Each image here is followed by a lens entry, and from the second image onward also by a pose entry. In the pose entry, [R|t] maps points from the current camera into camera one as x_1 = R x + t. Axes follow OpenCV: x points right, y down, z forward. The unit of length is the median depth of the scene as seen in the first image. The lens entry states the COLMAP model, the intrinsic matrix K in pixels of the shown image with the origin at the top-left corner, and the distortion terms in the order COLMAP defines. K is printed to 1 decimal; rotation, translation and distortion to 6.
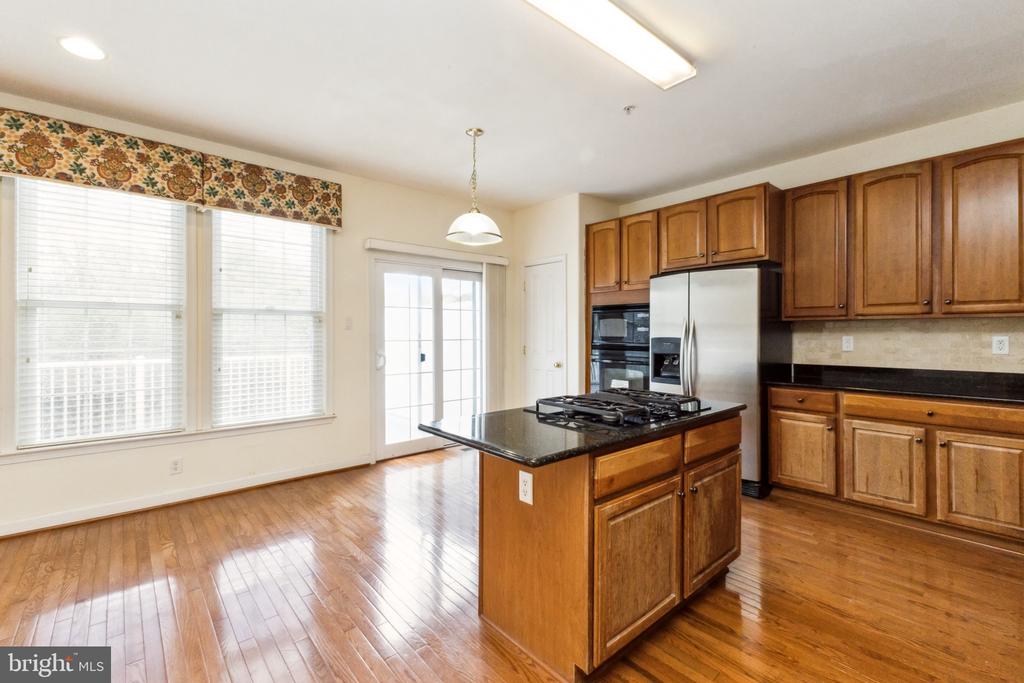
lens RADIAL K [[446.7, 0, 515.7], [0, 446.7, 331.7], [0, 0, 1]] dist [0.011589, -0.001825]
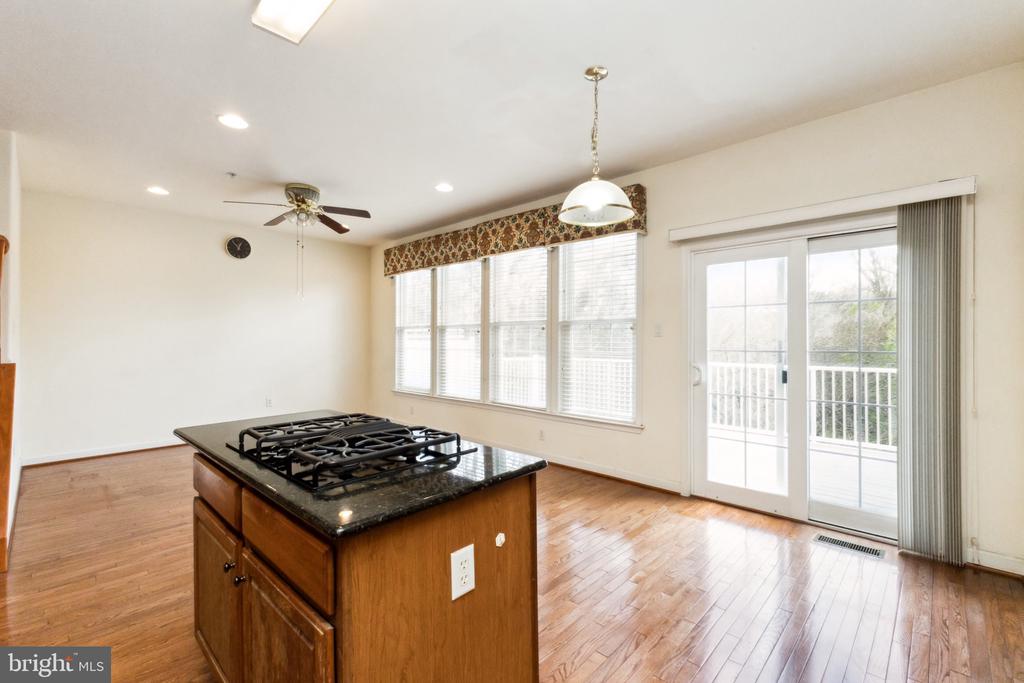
lens RADIAL K [[446.7, 0, 509.6], [0, 446.7, 338.8], [0, 0, 1]] dist [0.011589, -0.001825]
pose [[0.092952, 0.006309, -0.995651, 0.620610], [0.007697, 0.999945, 0.007055, -0.012363], [0.995641, -0.008319, 0.092898, 0.749710]]
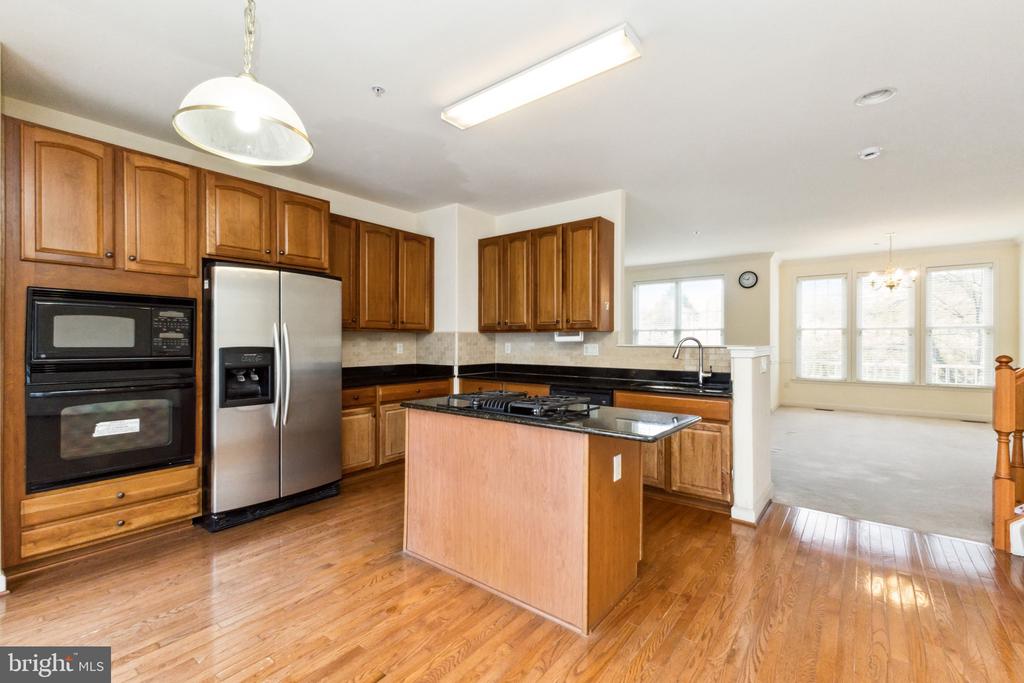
lens RADIAL K [[446.7, 0, 514.9], [0, 446.7, 343.3], [0, 0, 1]] dist [0.011589, -0.001825]
pose [[-0.188171, -0.003894, 0.982129, -0.600335], [-0.004974, 0.999983, 0.003012, 0.002264], [-0.982124, -0.004318, -0.188187, 0.799162]]
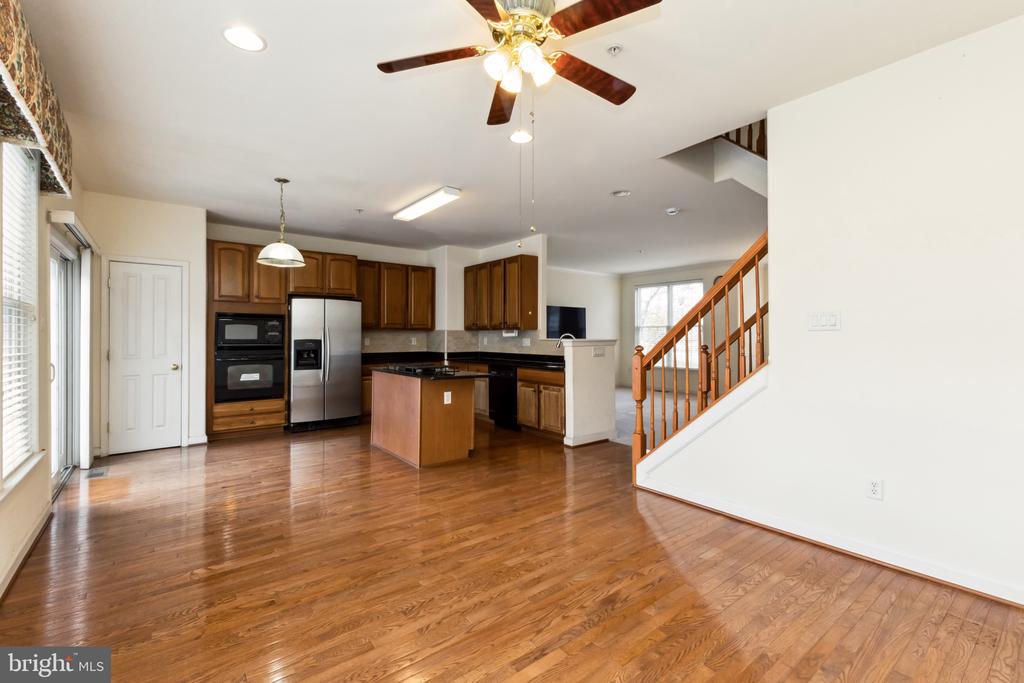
lens RADIAL K [[446.7, 0, 514.0], [0, 446.7, 335.5], [0, 0, 1]] dist [0.011589, -0.001825]
pose [[0.049899, 0.001934, 0.998752, -1.320966], [-0.005208, 0.999985, -0.001676, -0.001132], [-0.998741, -0.005118, 0.049909, 0.263217]]
